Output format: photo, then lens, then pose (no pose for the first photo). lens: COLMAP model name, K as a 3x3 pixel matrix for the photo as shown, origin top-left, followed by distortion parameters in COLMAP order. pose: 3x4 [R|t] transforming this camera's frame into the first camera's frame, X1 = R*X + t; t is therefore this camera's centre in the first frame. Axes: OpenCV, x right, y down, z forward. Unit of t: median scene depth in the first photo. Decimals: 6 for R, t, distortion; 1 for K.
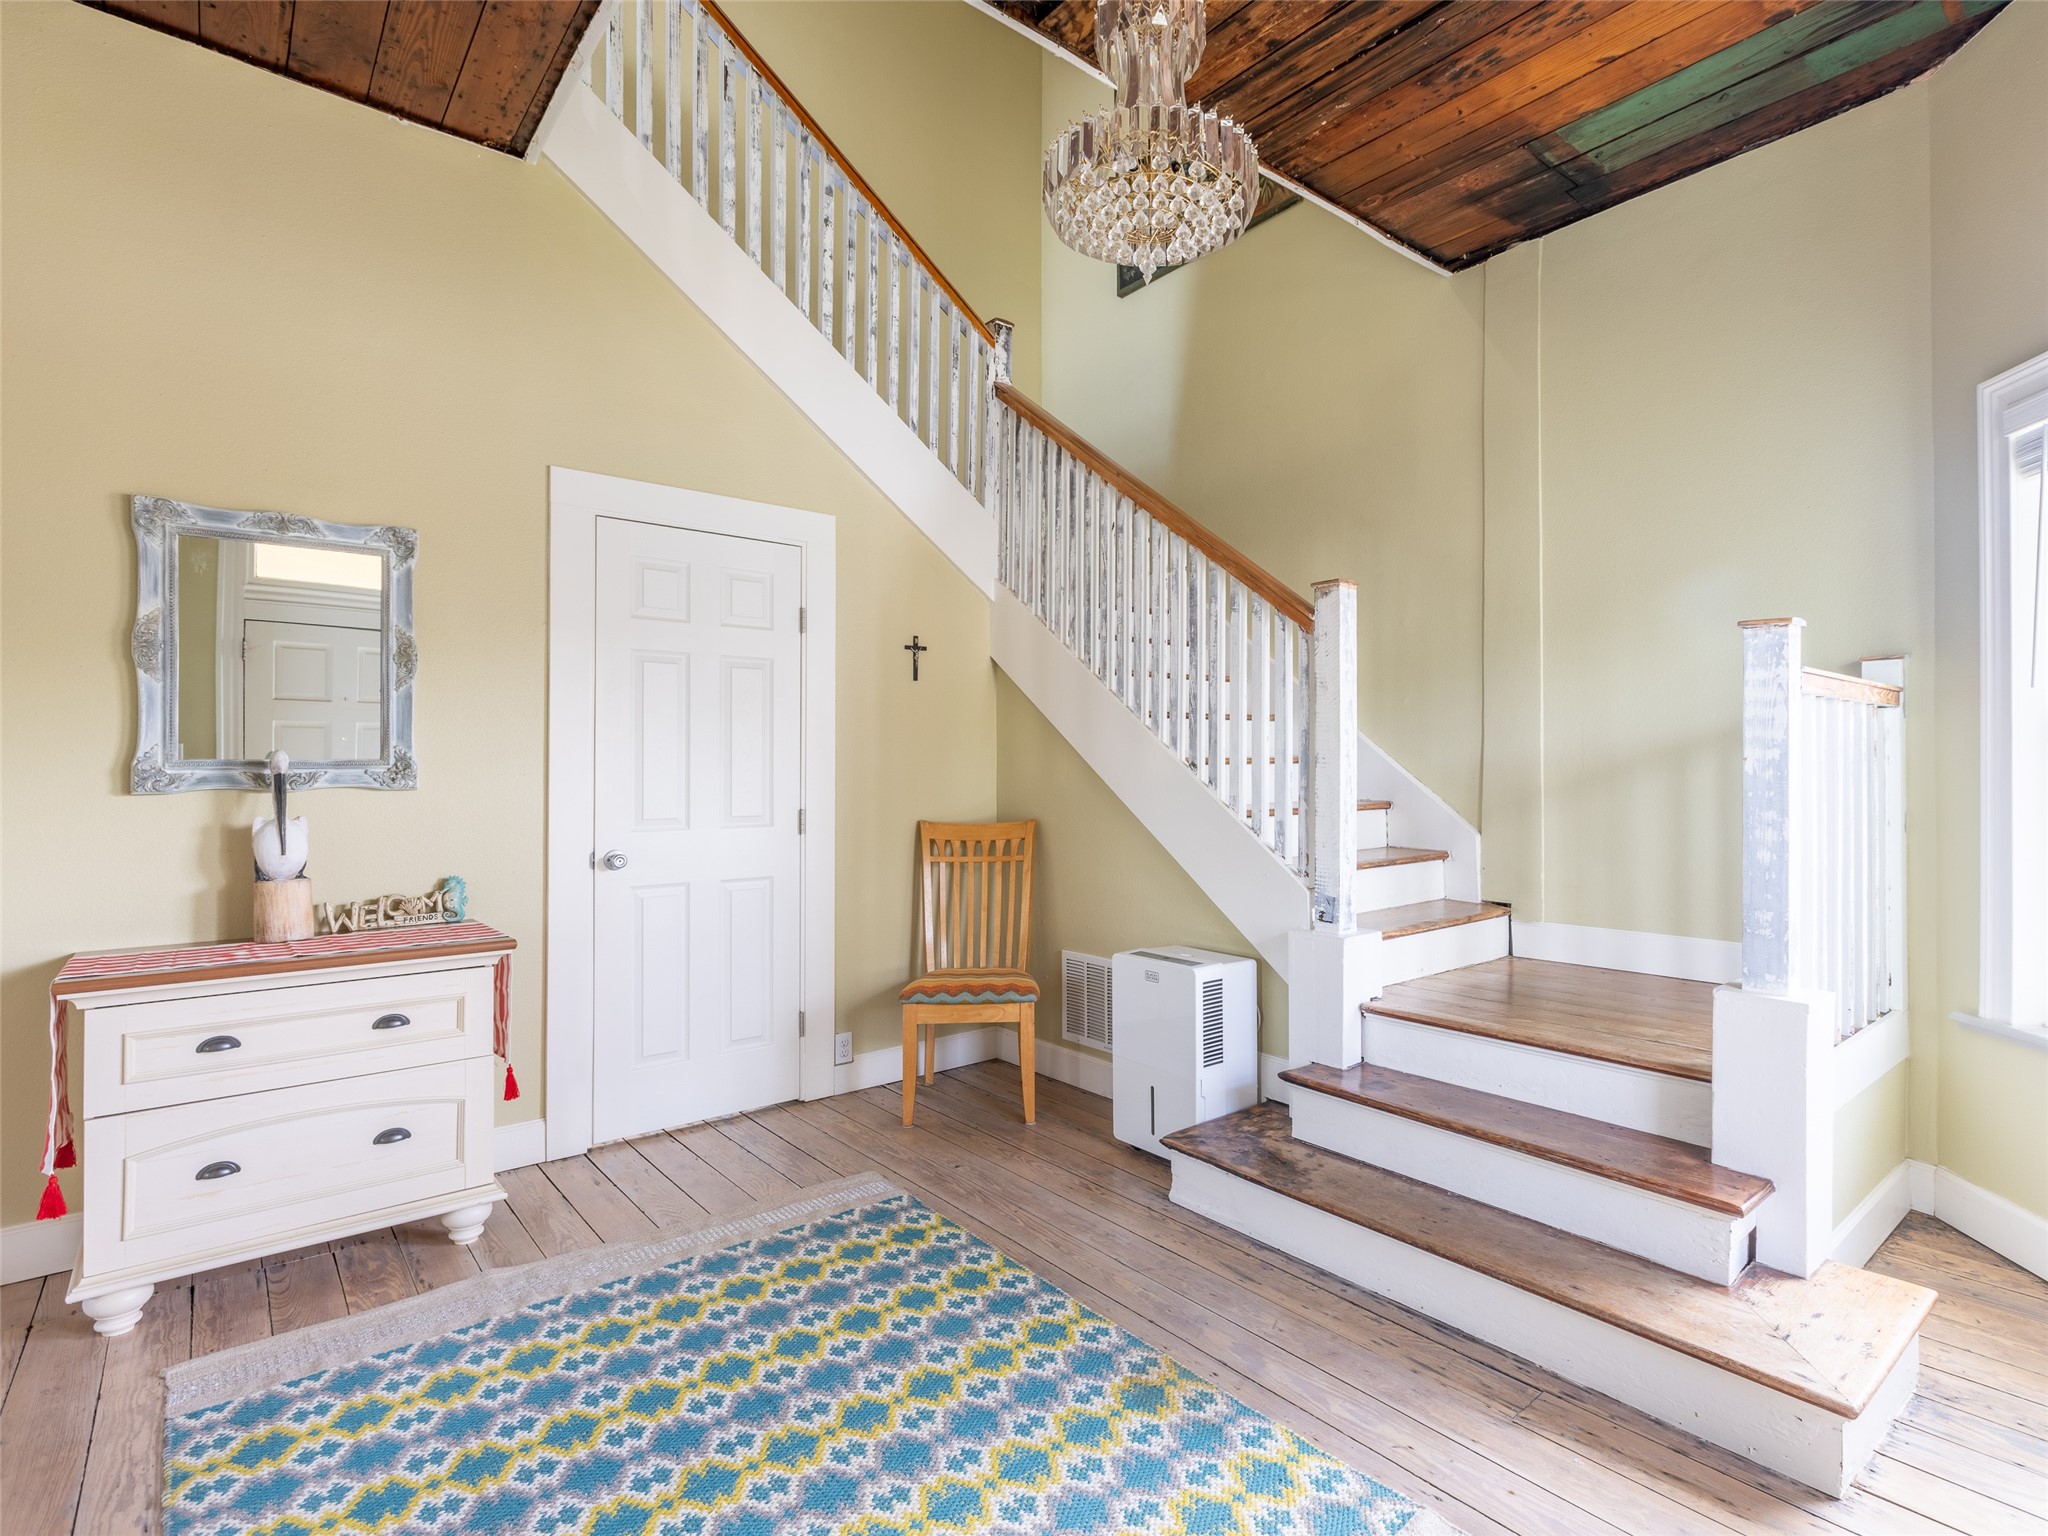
lens RADIAL K [[1004.9, 0, 1029.7], [0, 1004.9, 740.7], [0, 0, 1]] dist [-0.001462, 0.000417]
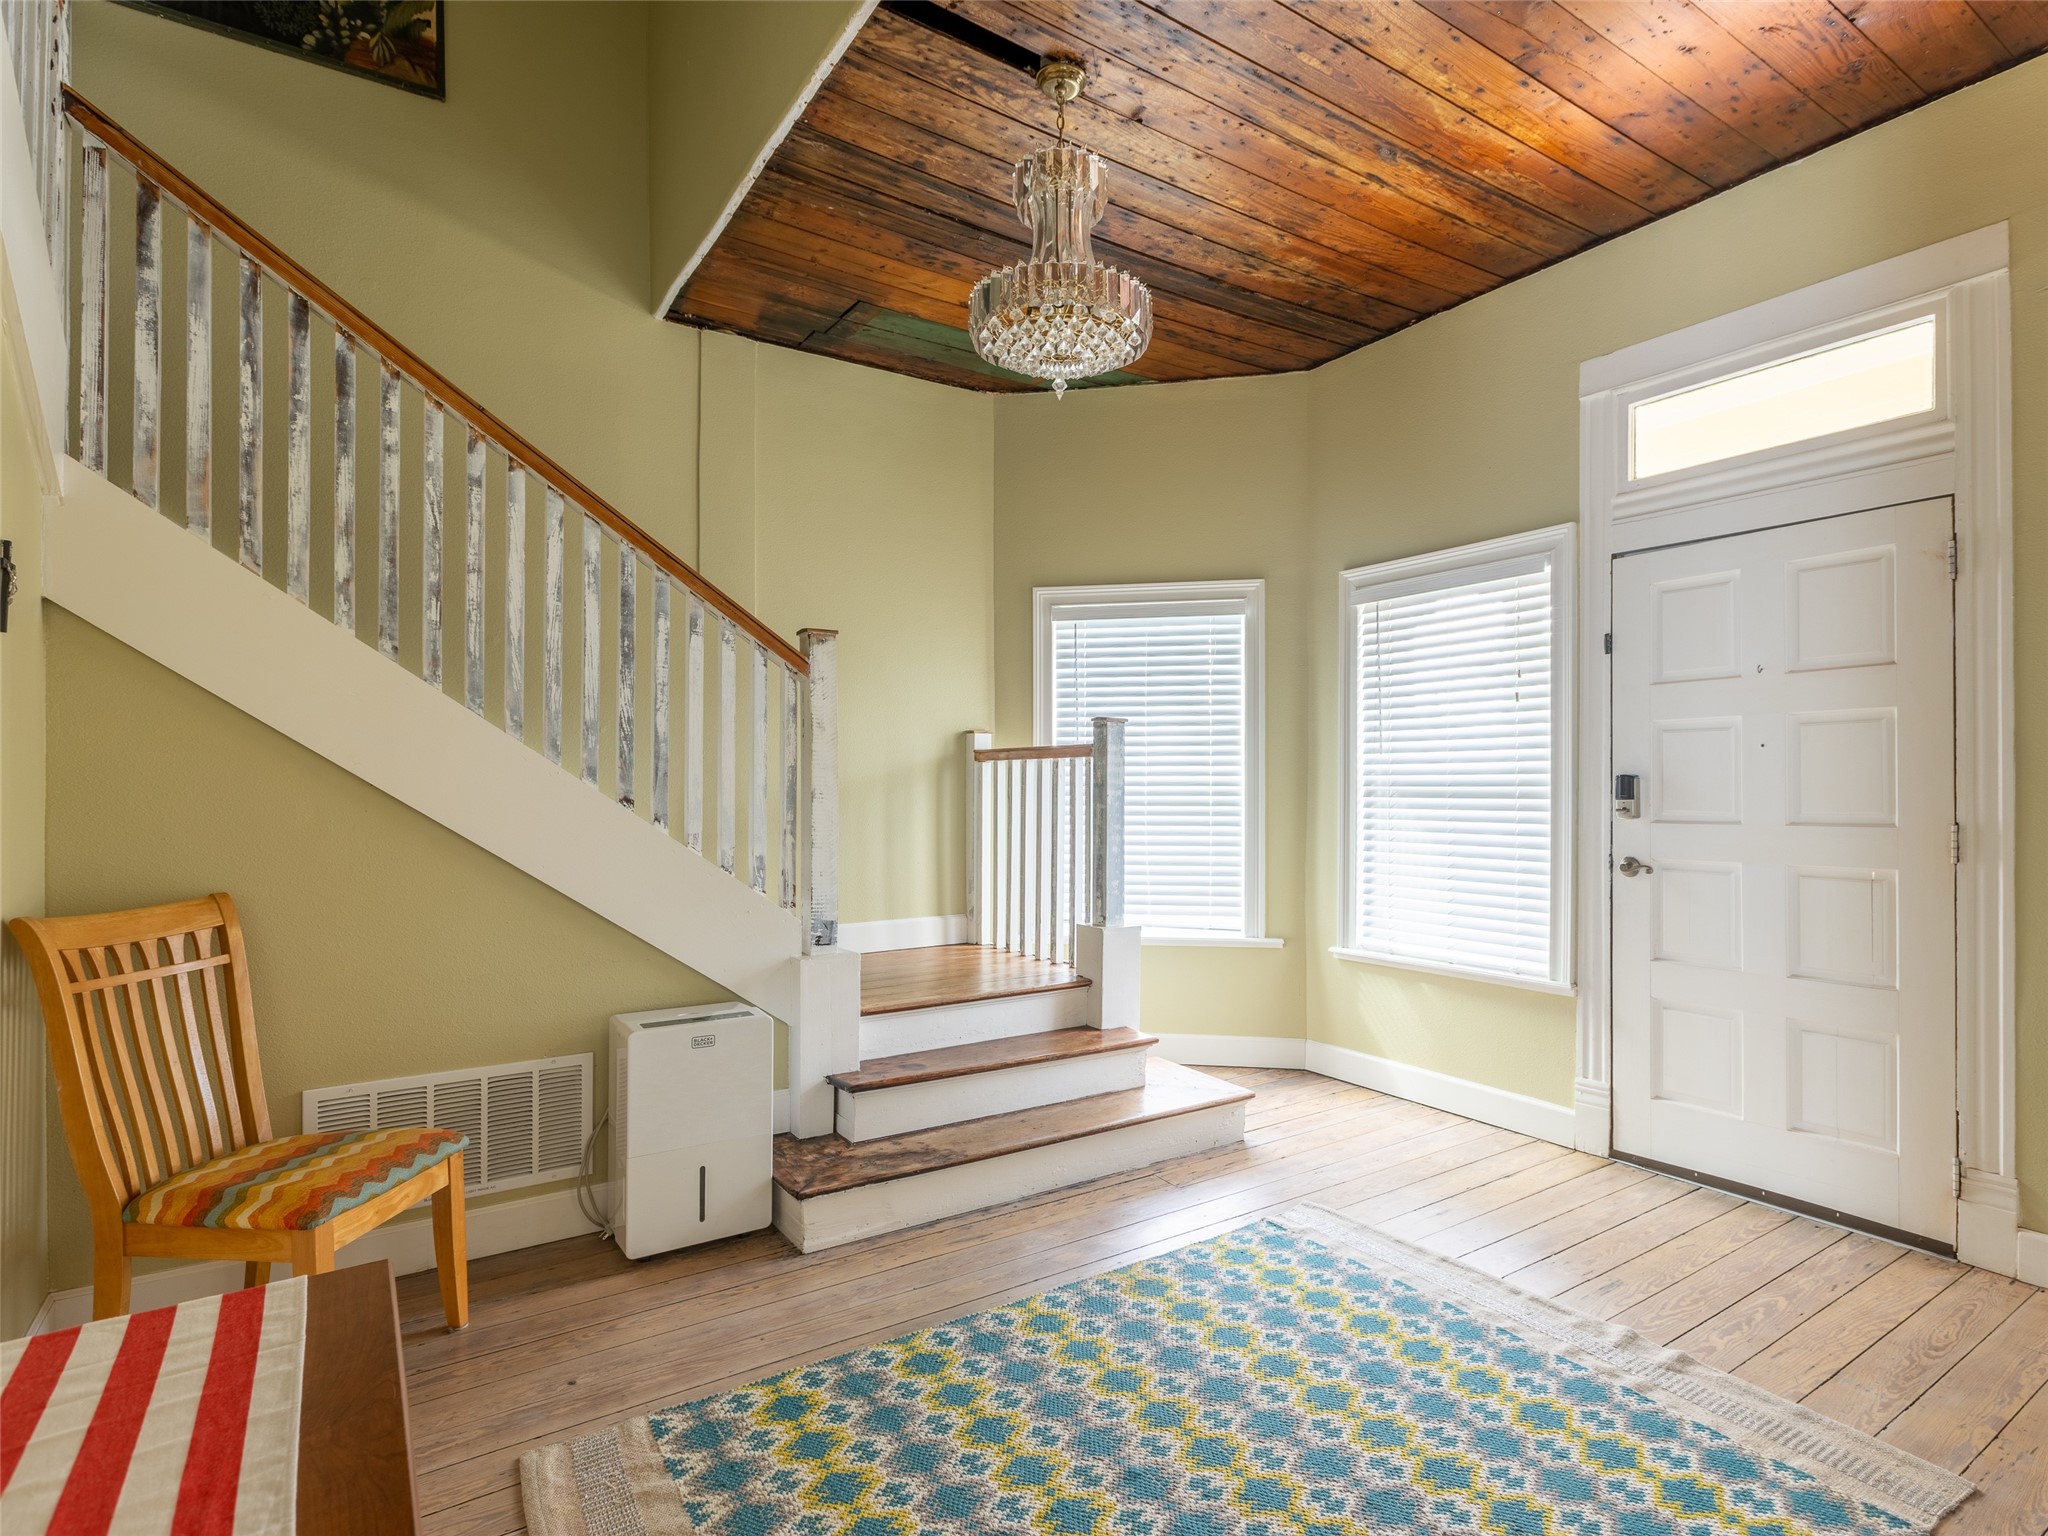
lens RADIAL K [[1087.8, 0, 1049.1], [0, 1087.8, 759.4], [0, 0, 1]] dist [-0.002982, 0.000306]
pose [[0.100640, 0.024192, 0.994629, -0.926237], [-0.027132, 0.999399, -0.021563, -0.000966], [-0.994553, -0.024816, 0.101236, 0.700882]]
